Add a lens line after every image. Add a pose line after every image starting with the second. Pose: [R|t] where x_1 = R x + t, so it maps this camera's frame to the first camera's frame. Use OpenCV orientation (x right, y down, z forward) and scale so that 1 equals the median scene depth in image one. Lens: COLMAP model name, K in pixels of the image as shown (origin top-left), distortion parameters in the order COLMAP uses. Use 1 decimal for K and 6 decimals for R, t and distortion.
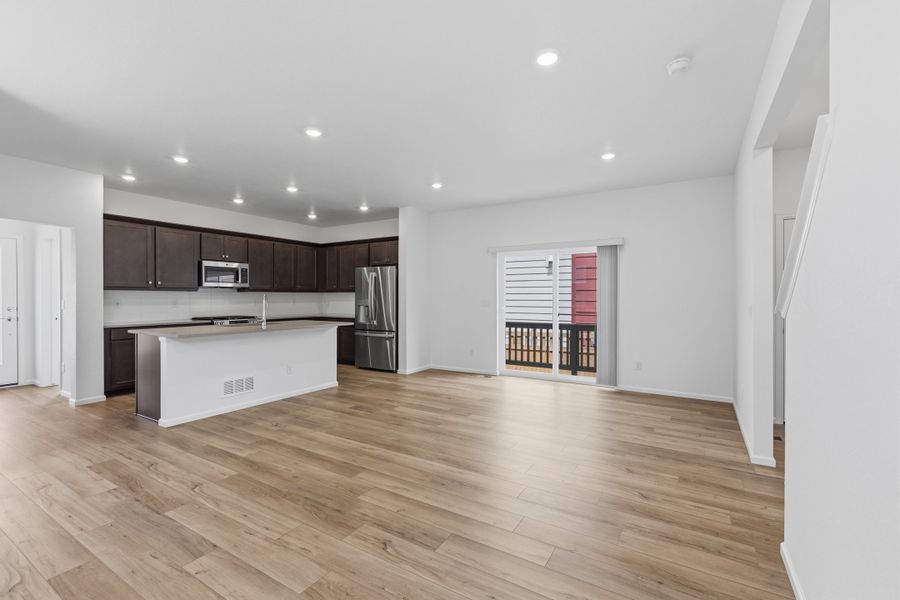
lens RADIAL K [[398.9, 0, 452.5], [0, 398.9, 298.5], [0, 0, 1]] dist [-0.001072, -0.000056]
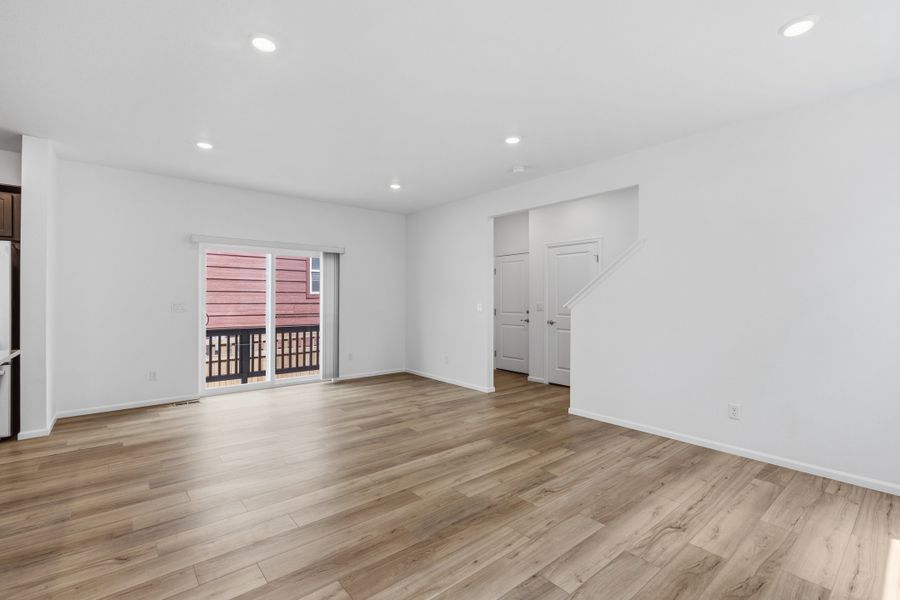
lens RADIAL K [[398.9, 0, 452.5], [0, 398.9, 298.5], [0, 0, 1]] dist [-0.001072, -0.000056]
pose [[0.324907, 0.000105, 0.945746, -0.555714], [0.002133, 0.999997, -0.000844, -0.002774], [-0.945744, 0.002292, 0.324905, 0.324151]]
